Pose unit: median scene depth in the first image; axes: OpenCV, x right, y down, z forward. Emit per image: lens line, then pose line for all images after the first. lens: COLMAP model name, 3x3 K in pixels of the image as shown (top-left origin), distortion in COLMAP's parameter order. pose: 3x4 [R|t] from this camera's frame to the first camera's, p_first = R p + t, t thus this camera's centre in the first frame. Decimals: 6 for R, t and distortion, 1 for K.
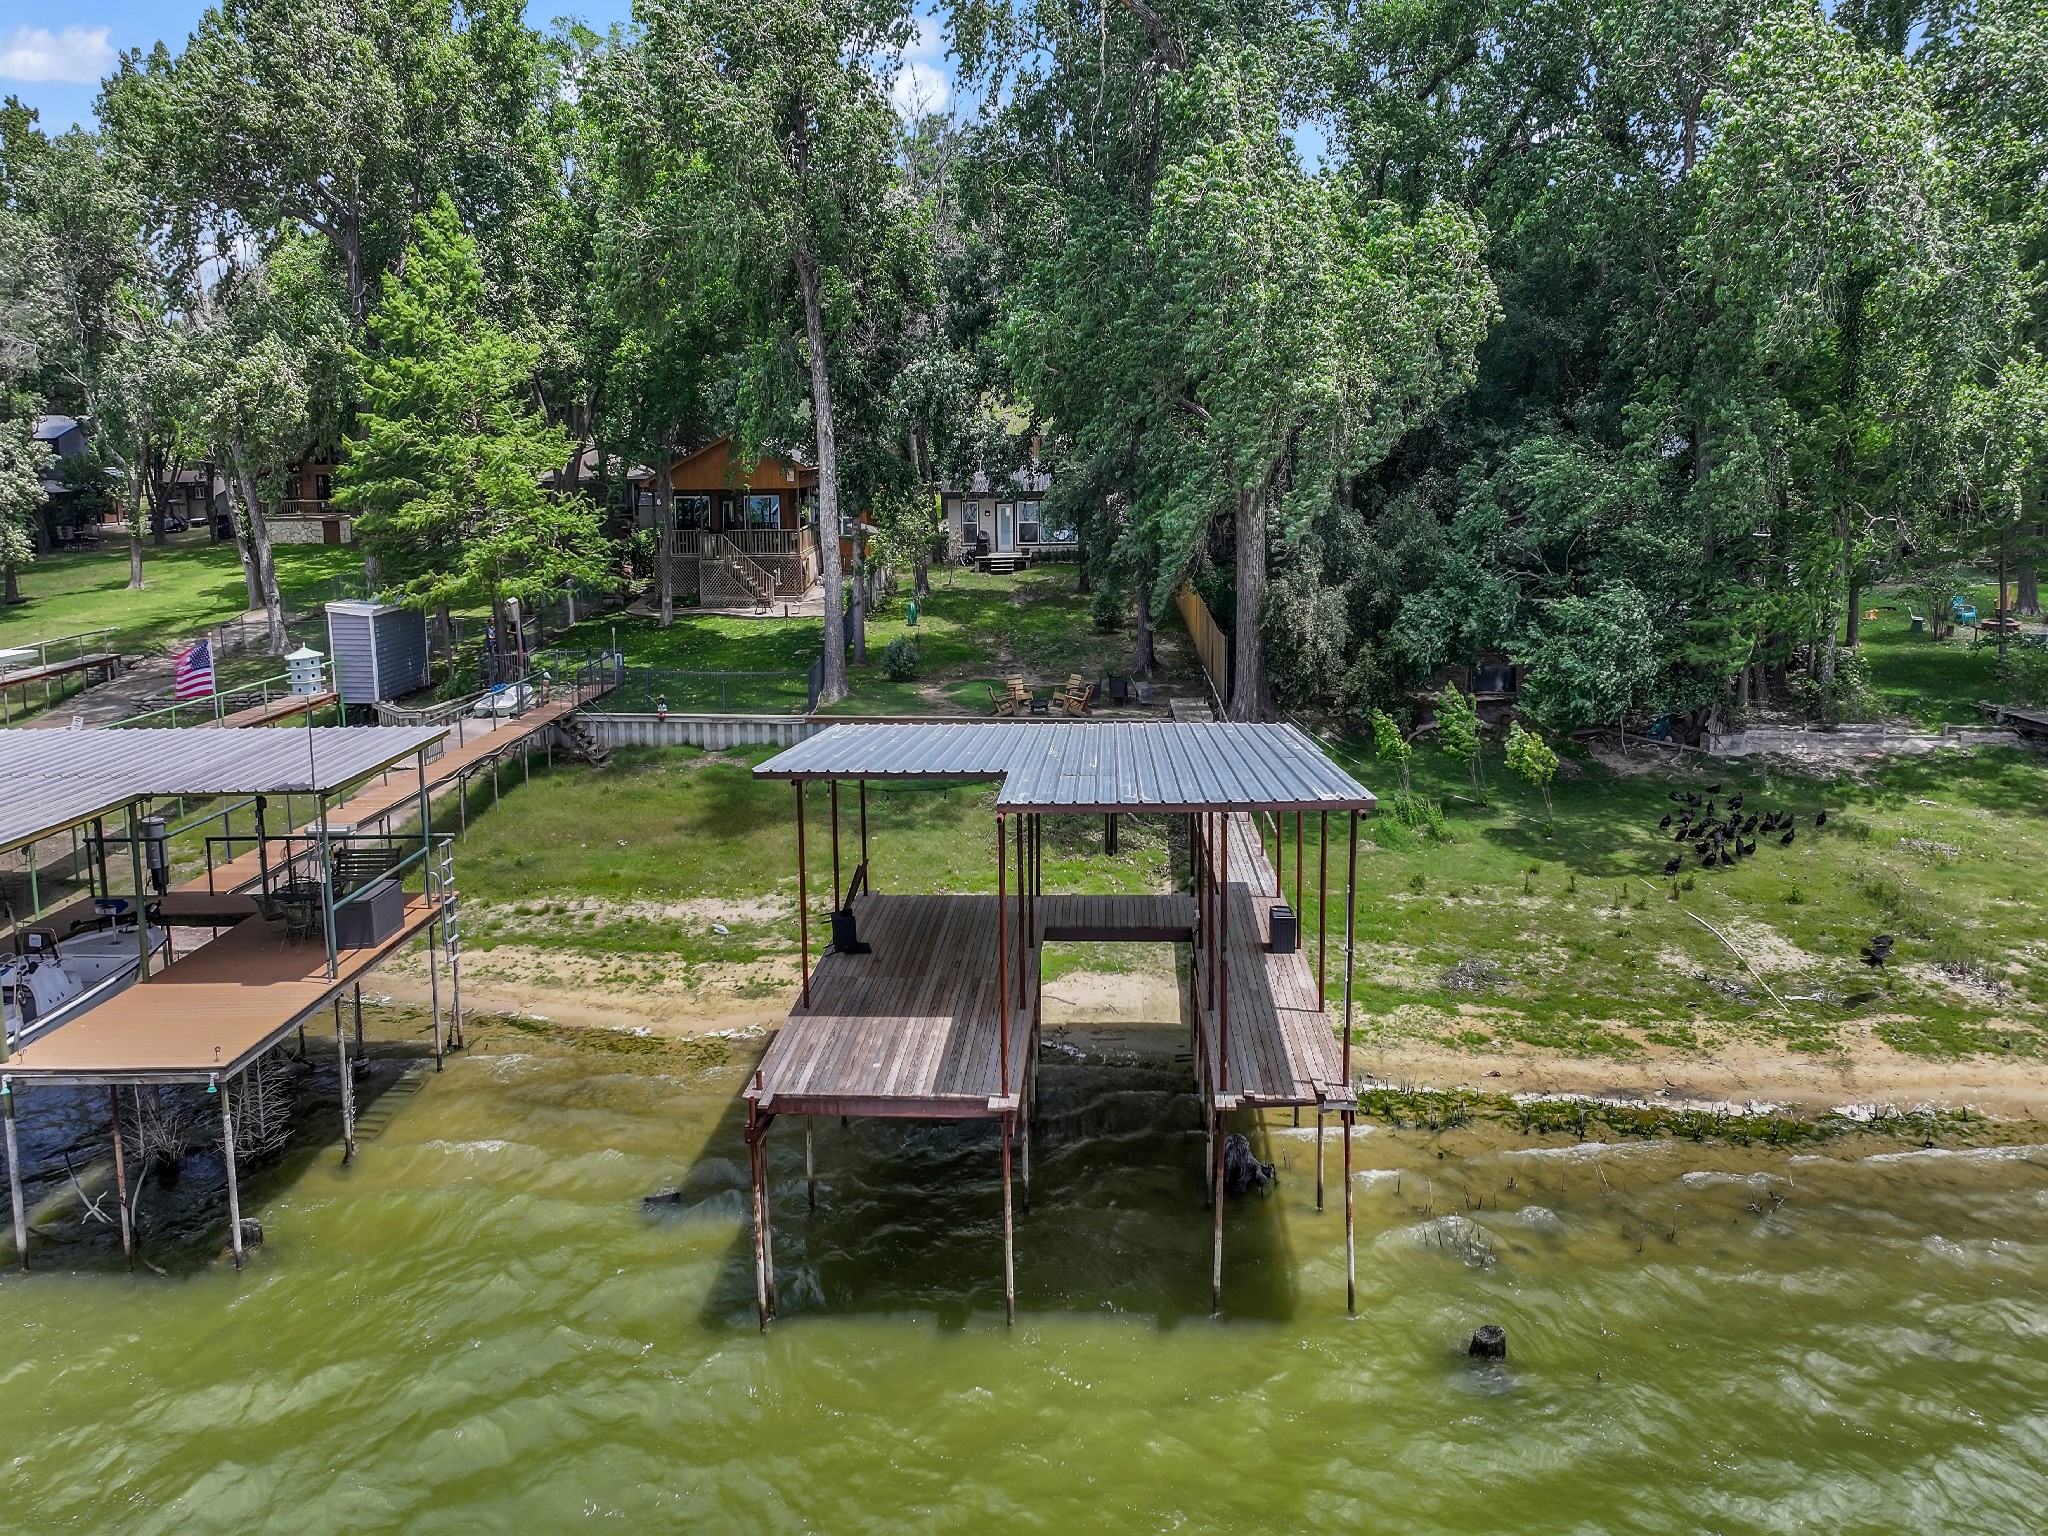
lens RADIAL K [[1427.8, 0, 955.5], [0, 1427.8, 769.6], [0, 0, 1]] dist [0.002208, 0.001179]
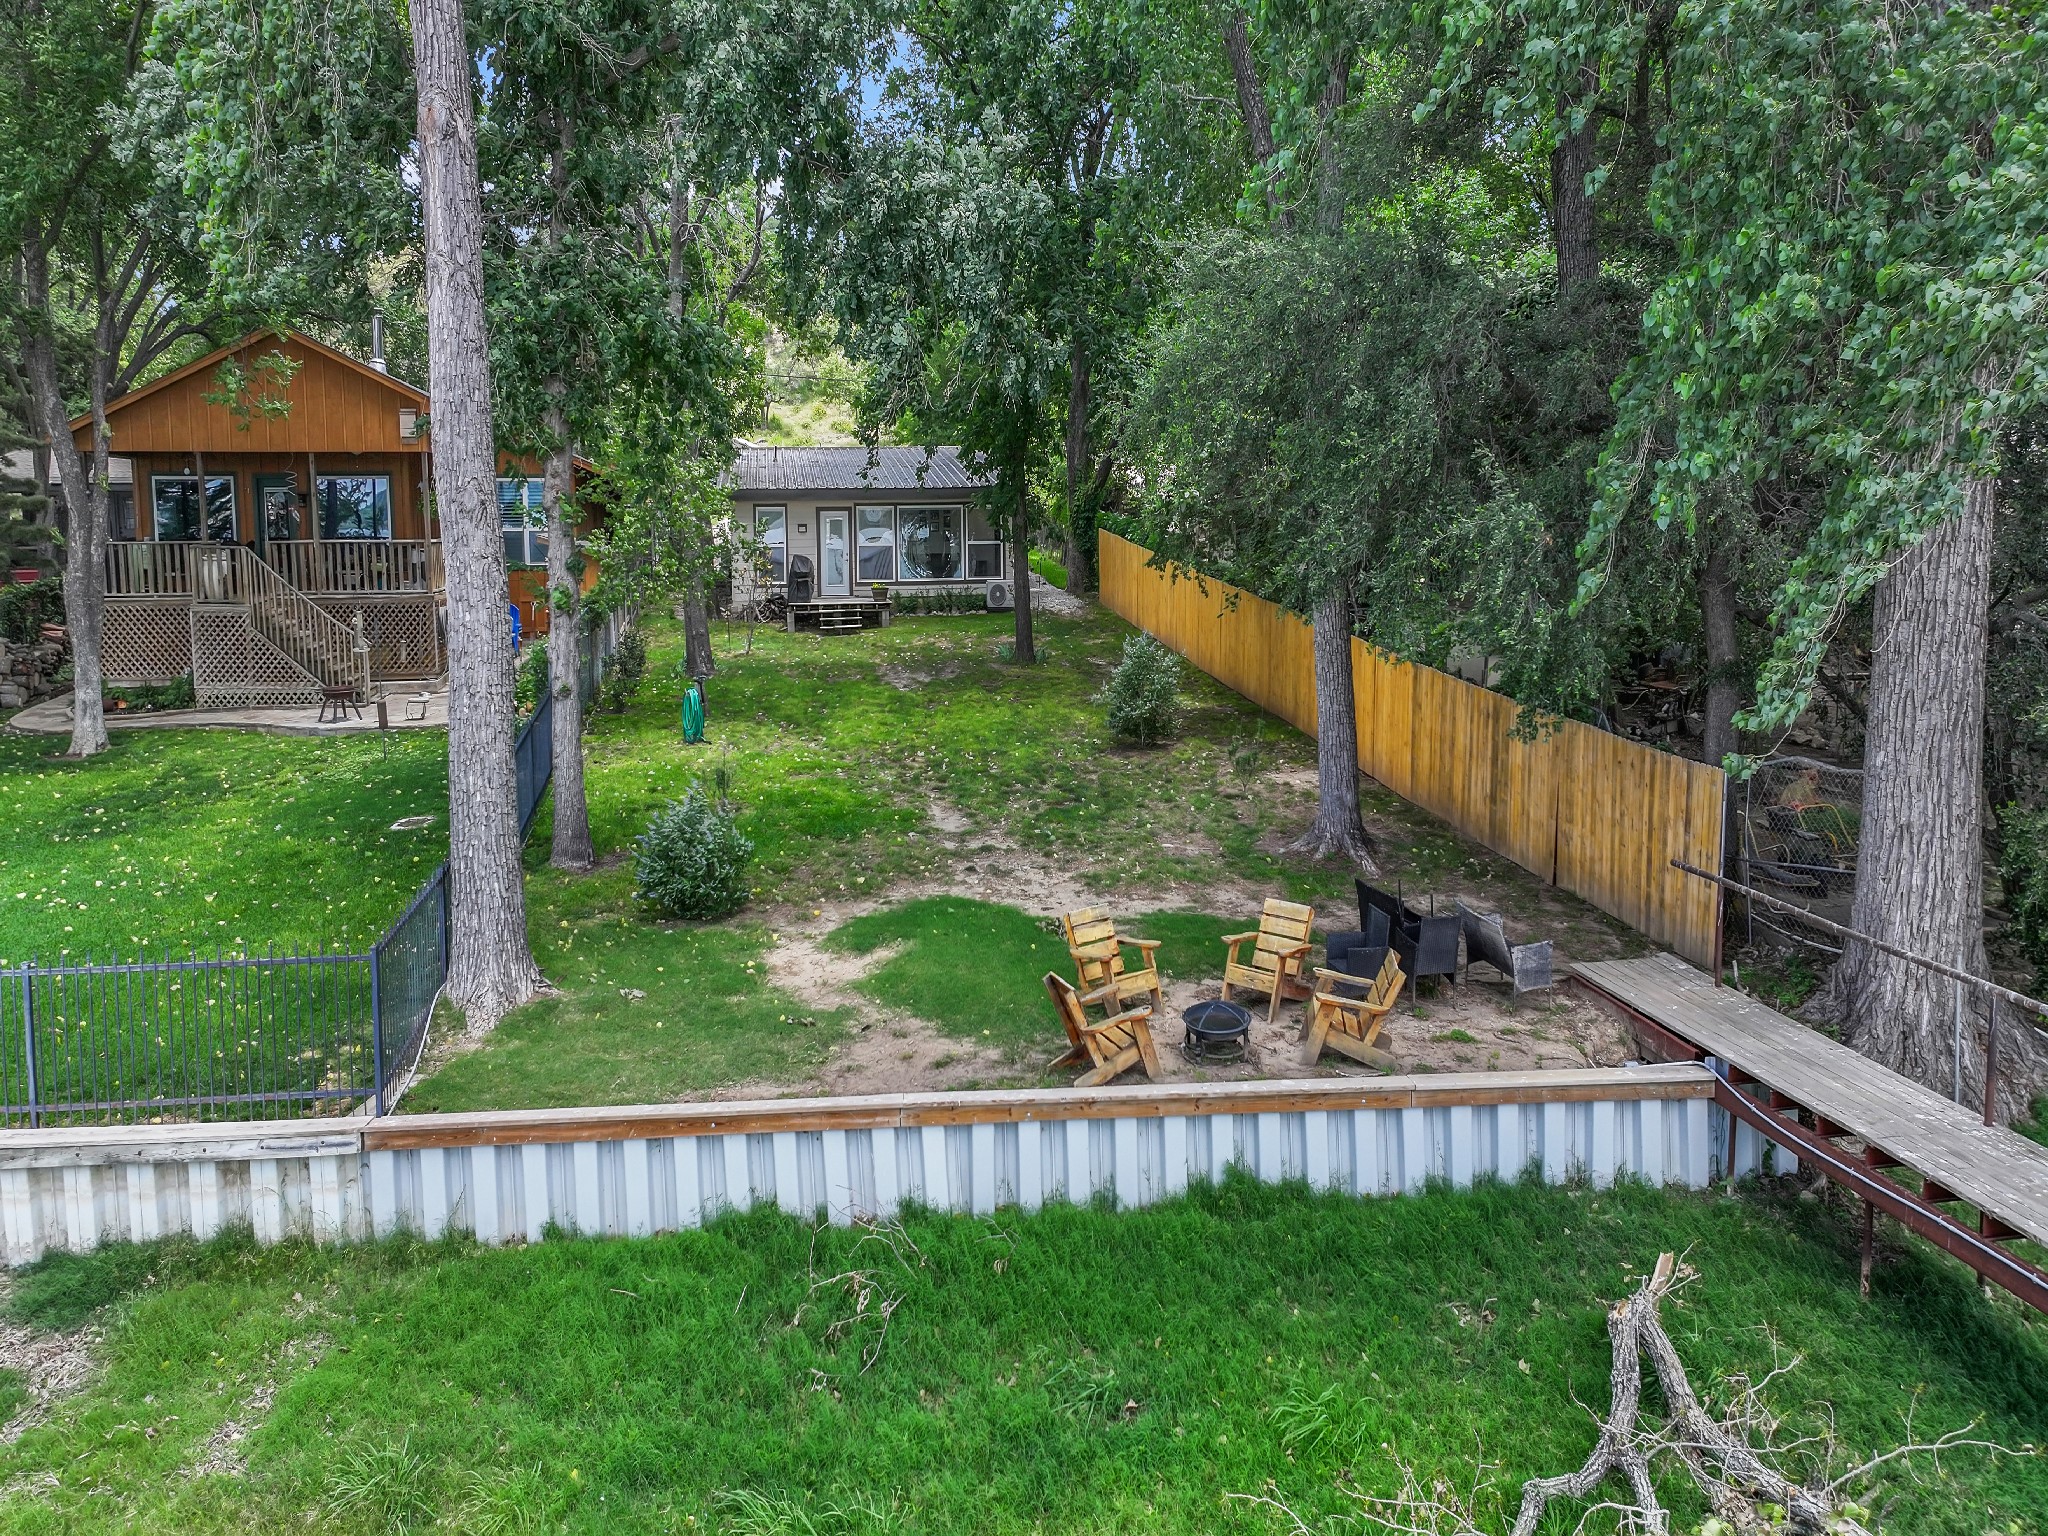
lens RADIAL K [[1427.8, 0, 955.5], [0, 1427.8, 769.6], [0, 0, 1]] dist [0.002208, 0.001179]
pose [[0.980068, -0.030695, 0.196279, -0.070470], [0.043052, 0.997329, -0.059004, -0.119584], [-0.193944, 0.066278, 0.978771, 1.055988]]
